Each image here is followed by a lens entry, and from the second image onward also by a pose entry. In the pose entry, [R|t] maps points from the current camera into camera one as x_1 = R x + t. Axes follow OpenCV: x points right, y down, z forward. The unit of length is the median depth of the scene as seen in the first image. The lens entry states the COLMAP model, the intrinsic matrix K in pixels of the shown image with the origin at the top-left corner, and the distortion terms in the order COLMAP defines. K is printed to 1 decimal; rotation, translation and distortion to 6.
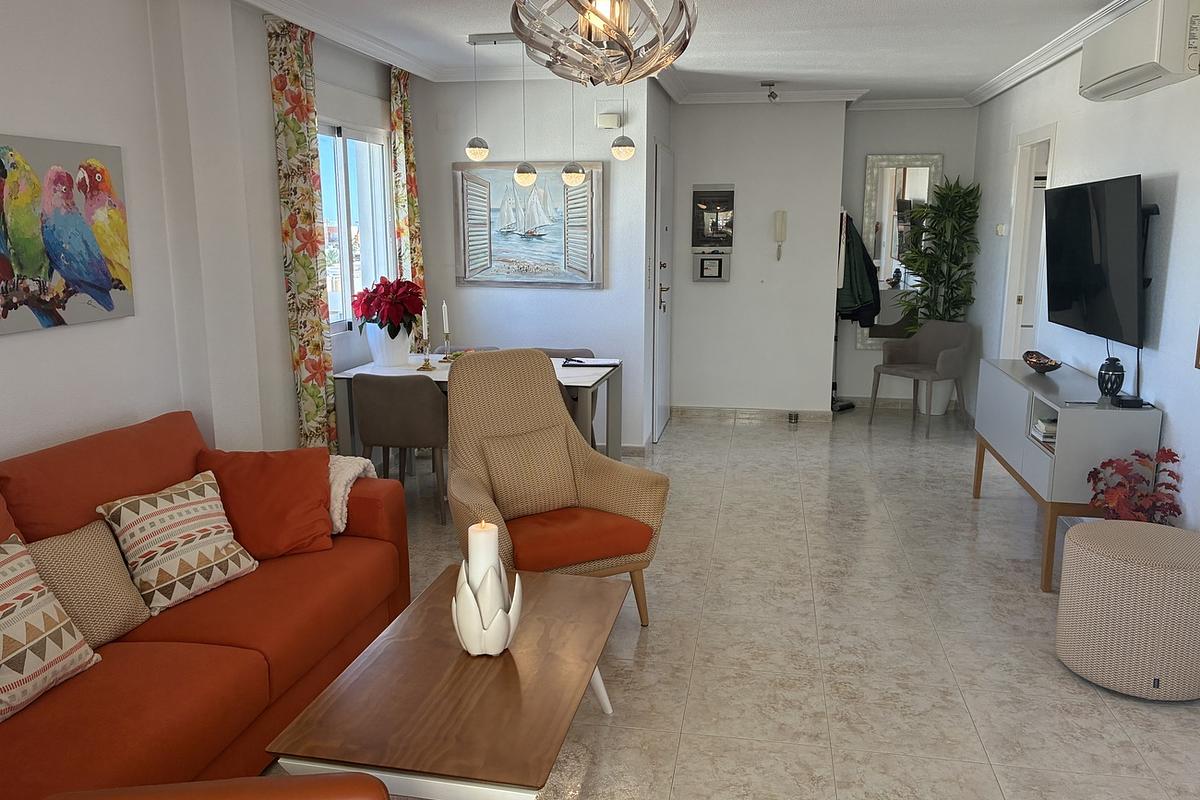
lens RADIAL K [[916.6, 0, 600.0], [0, 916.6, 400.0], [0, 0, 1]] dist [0.055017, -0.065495]
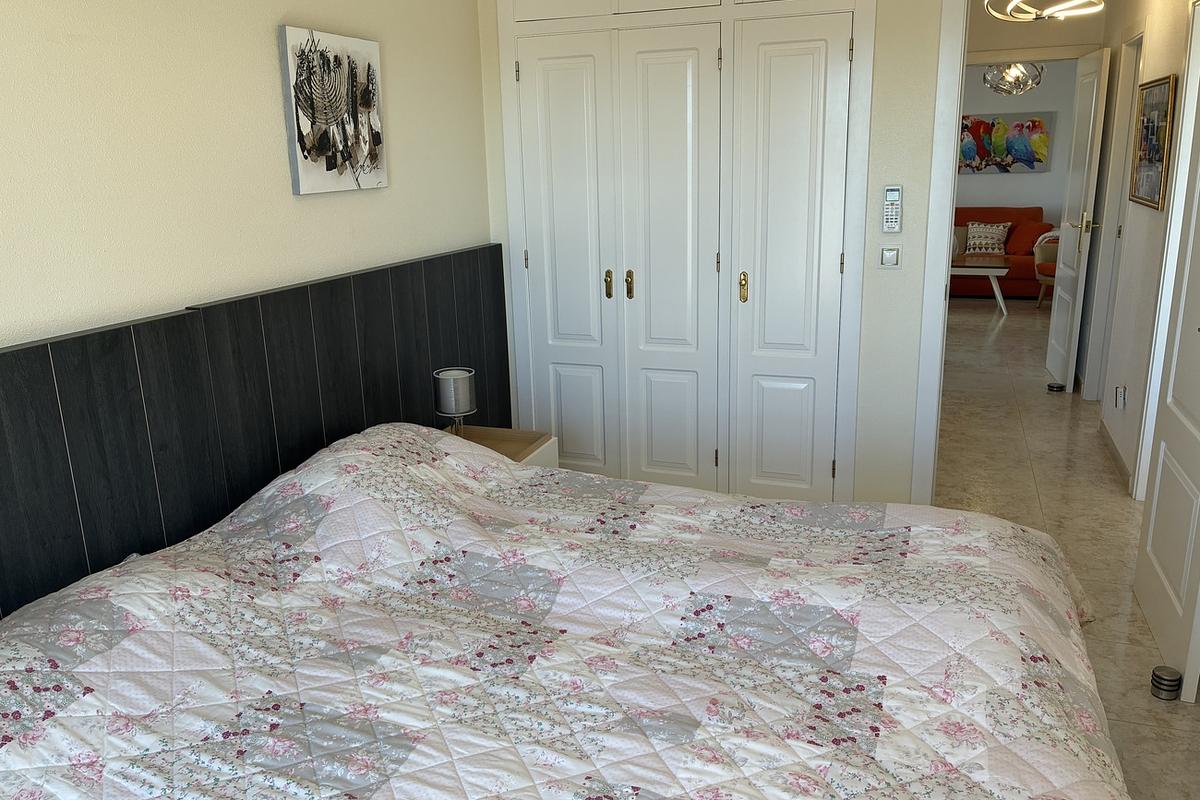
lens RADIAL K [[916.6, 0, 600.0], [0, 916.6, 400.0], [0, 0, 1]] dist [0.055017, -0.065495]
pose [[-0.174481, 0.254853, -0.951108, 2.842892], [-0.160316, 0.945684, 0.282810, -0.015254], [0.971522, 0.201822, -0.124147, 0.179752]]
